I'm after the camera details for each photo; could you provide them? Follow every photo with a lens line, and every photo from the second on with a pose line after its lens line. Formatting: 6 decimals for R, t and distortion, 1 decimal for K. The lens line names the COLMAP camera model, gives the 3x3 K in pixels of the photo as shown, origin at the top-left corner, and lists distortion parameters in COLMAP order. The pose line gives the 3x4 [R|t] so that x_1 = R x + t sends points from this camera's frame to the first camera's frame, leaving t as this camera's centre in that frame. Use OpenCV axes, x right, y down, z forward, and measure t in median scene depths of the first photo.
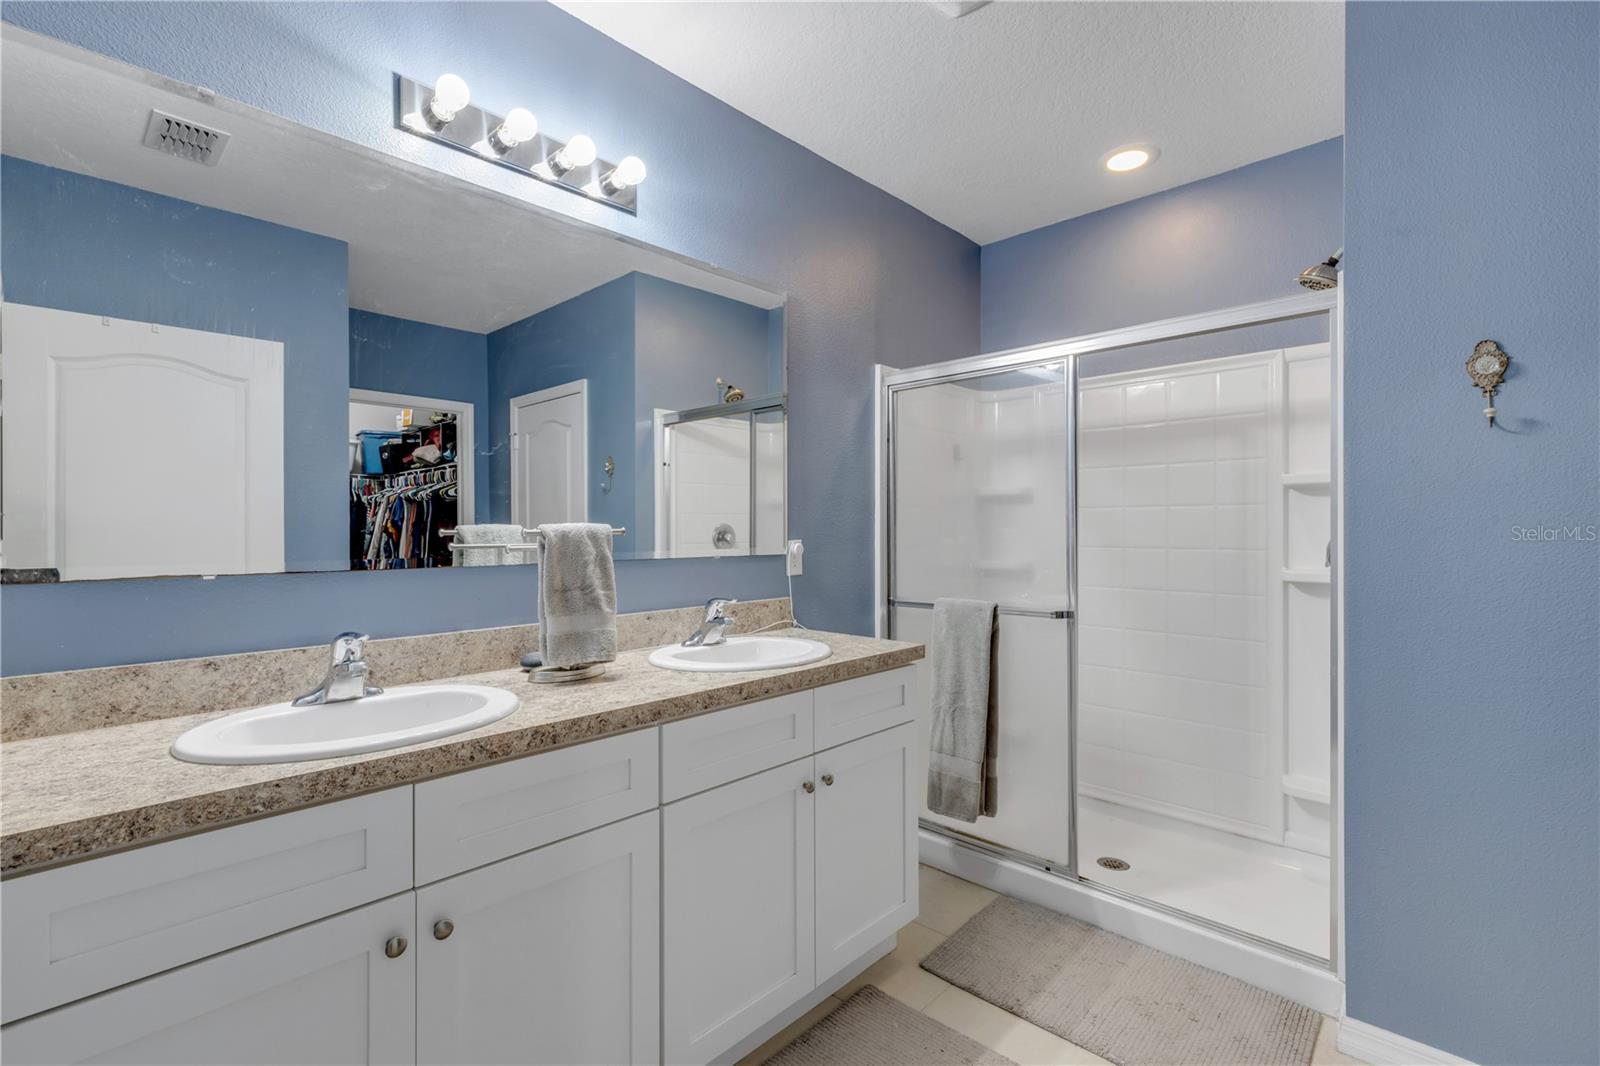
lens RADIAL K [[721.2, 0, 801.2], [0, 721.2, 528.4], [0, 0, 1]] dist [0.003671, -0.000113]
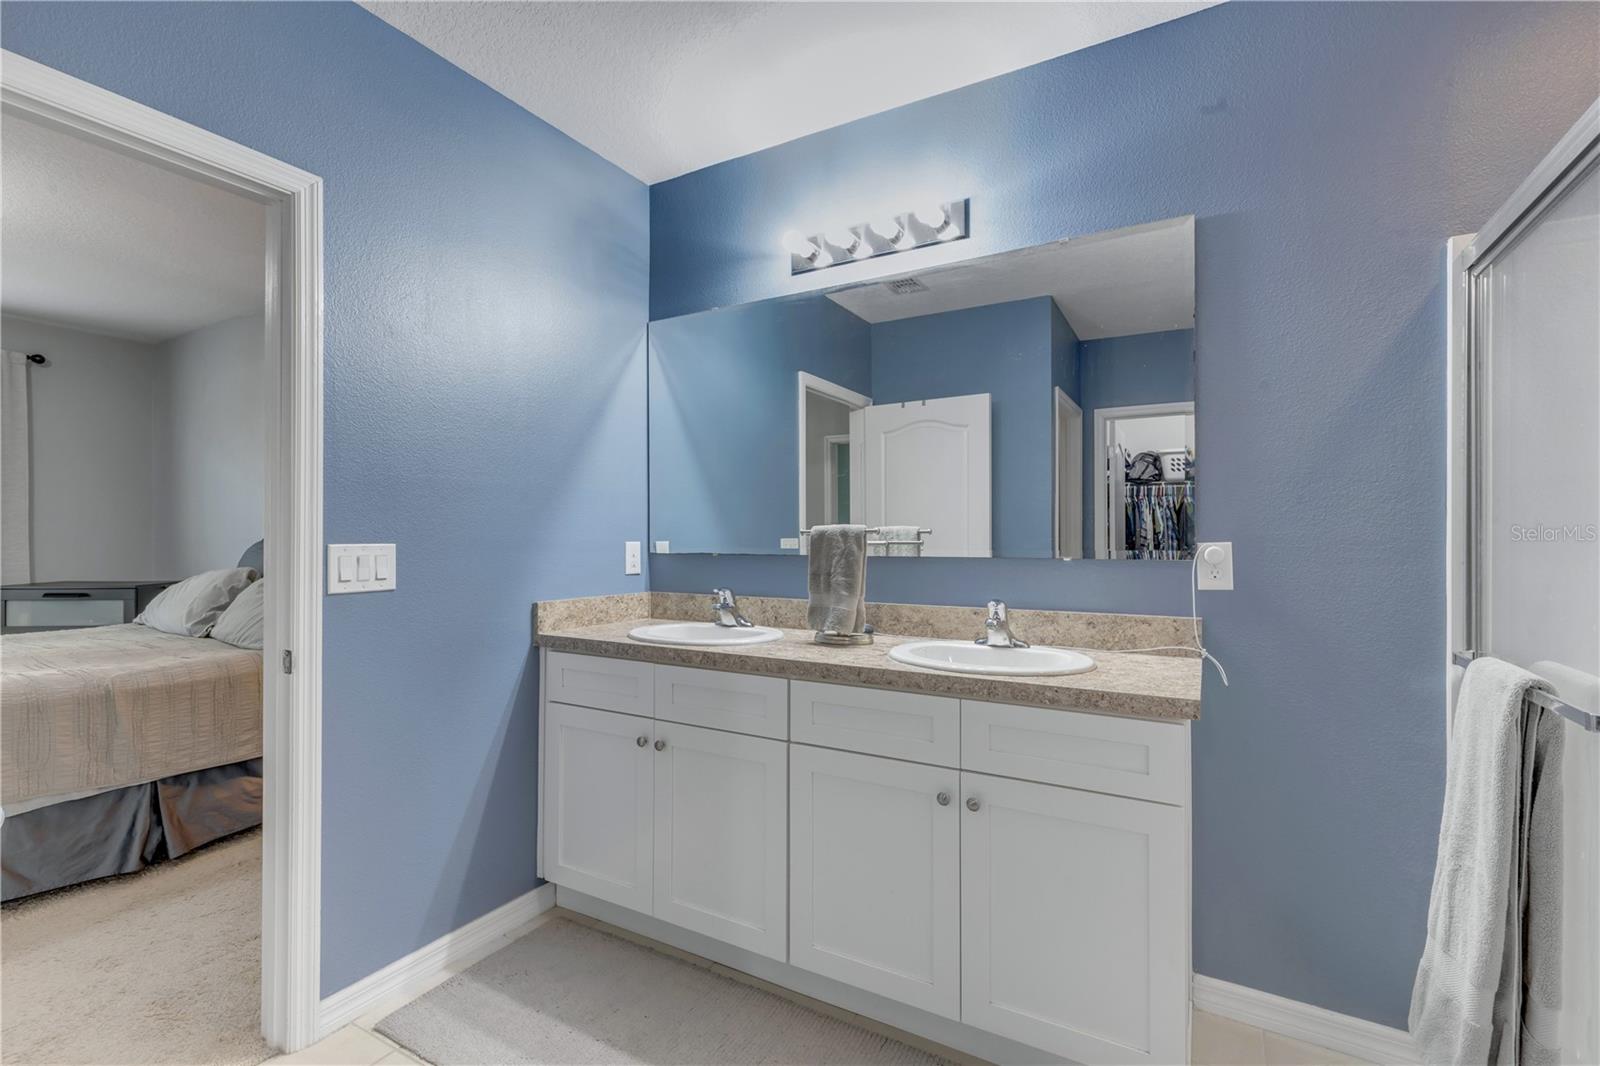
lens RADIAL K [[721.2, 0, 801.2], [0, 721.2, 528.4], [0, 0, 1]] dist [0.003671, -0.000113]
pose [[0.236042, -0.006886, -0.971718, 0.947543], [0.001948, 0.999976, -0.006613, 0.008059], [0.971741, -0.000332, 0.236050, 0.628625]]
